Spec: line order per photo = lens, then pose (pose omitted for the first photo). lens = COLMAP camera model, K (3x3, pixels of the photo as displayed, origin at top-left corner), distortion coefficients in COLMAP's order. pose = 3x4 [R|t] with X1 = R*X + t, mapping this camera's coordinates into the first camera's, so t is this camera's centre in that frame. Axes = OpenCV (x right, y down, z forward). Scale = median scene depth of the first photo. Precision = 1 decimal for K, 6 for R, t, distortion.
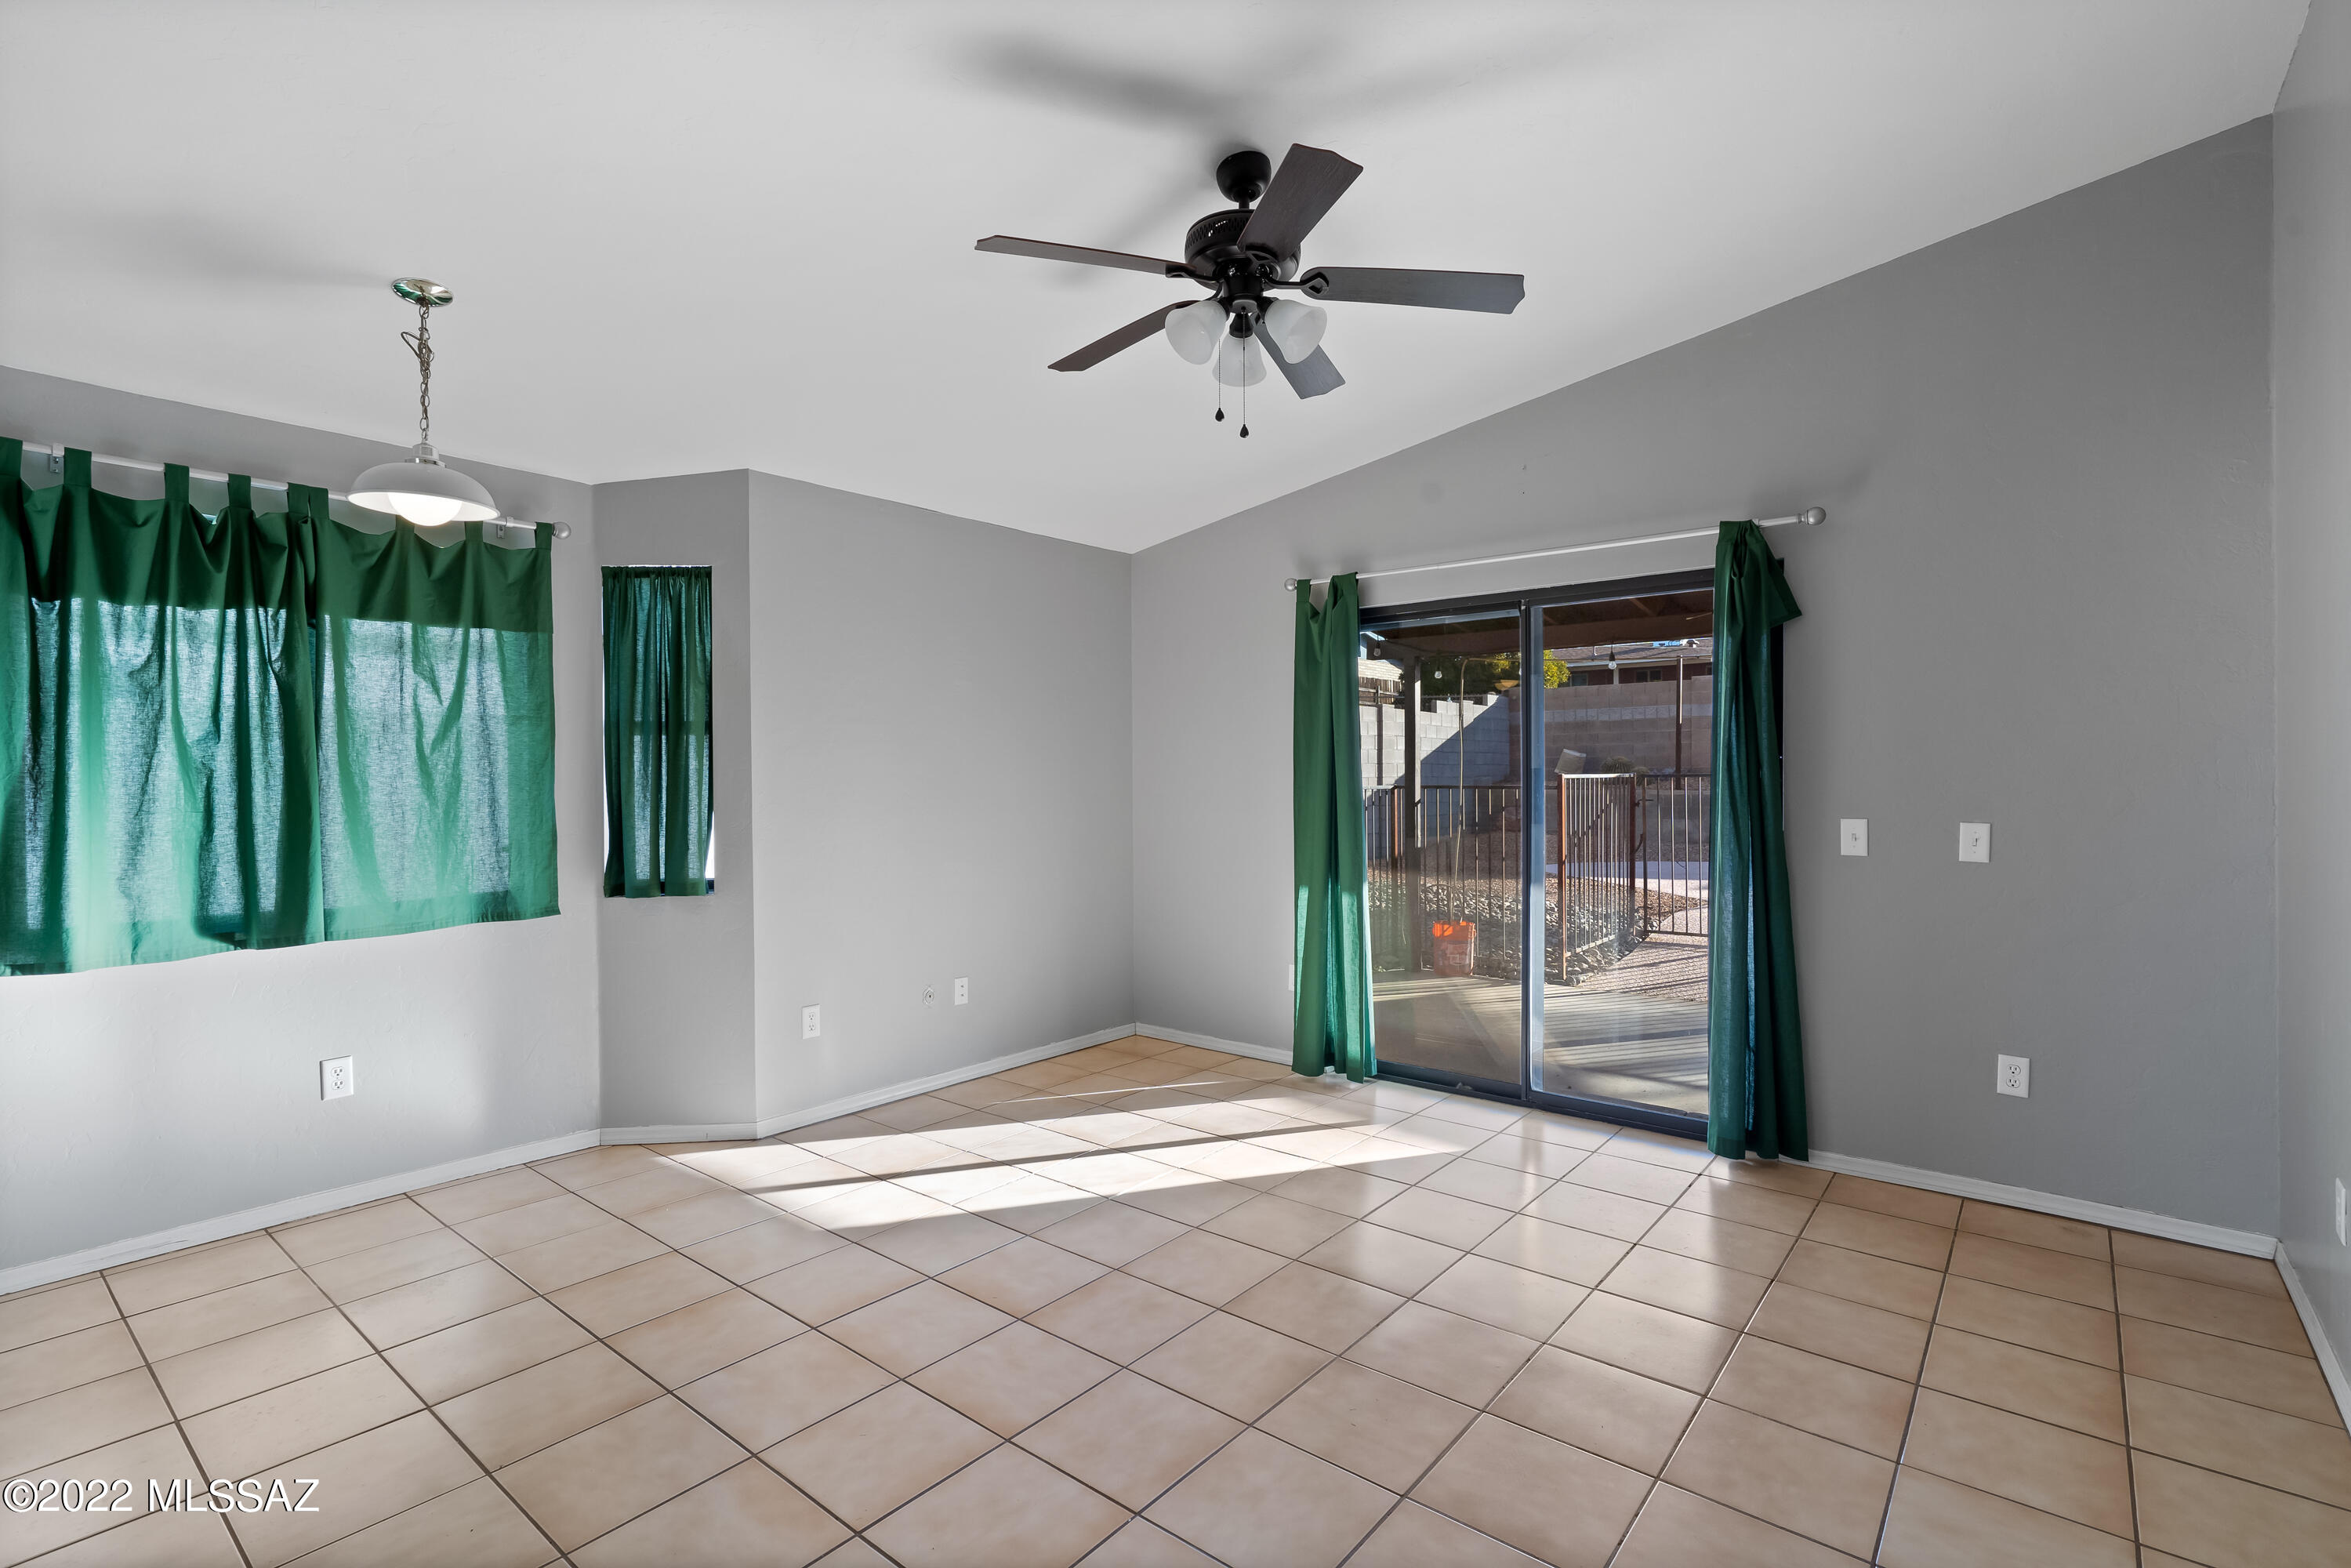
lens RADIAL K [[1092.0, 0, 1171.1], [0, 1092.0, 785.8], [0, 0, 1]] dist [-0.000492, 0.000126]
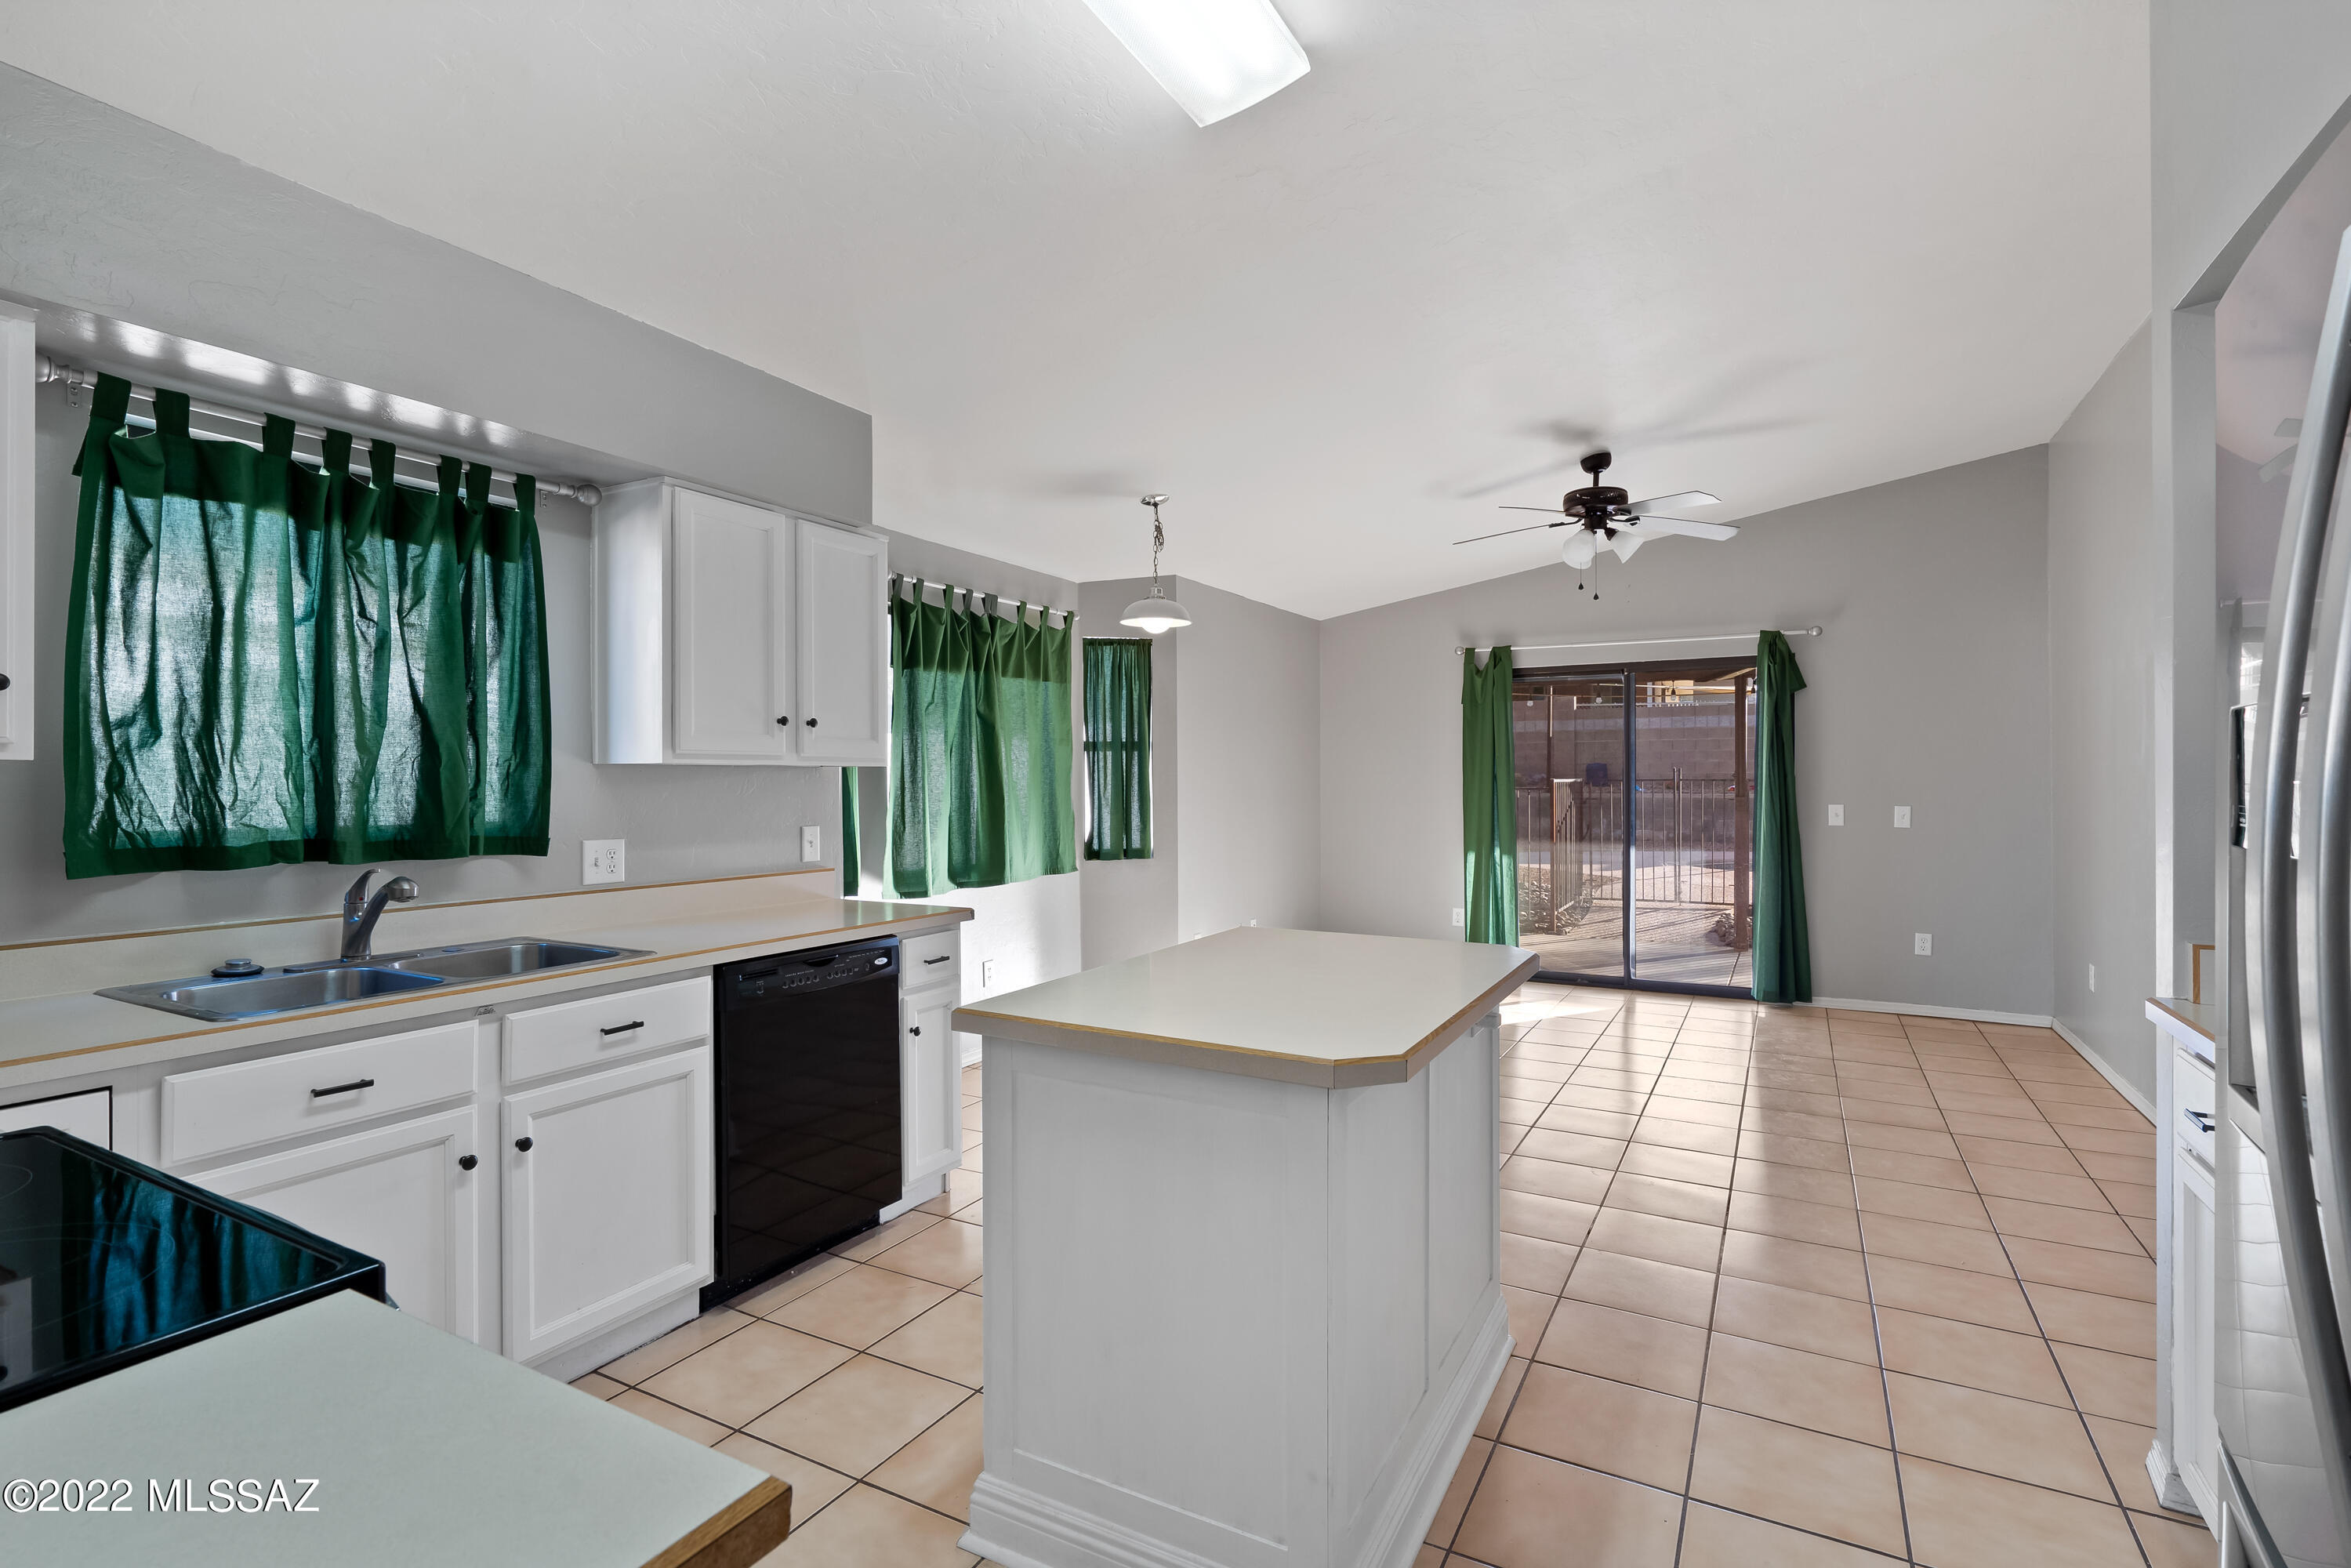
lens RADIAL K [[1092.0, 0, 1181.4], [0, 1092.0, 787.3], [0, 0, 1]] dist [-0.000492, 0.000126]
pose [[0.984687, 0.000872, 0.174327, -0.675373], [-0.000209, 0.999993, -0.003820, 0.008874], [-0.174329, 0.003725, 0.984680, -0.511666]]
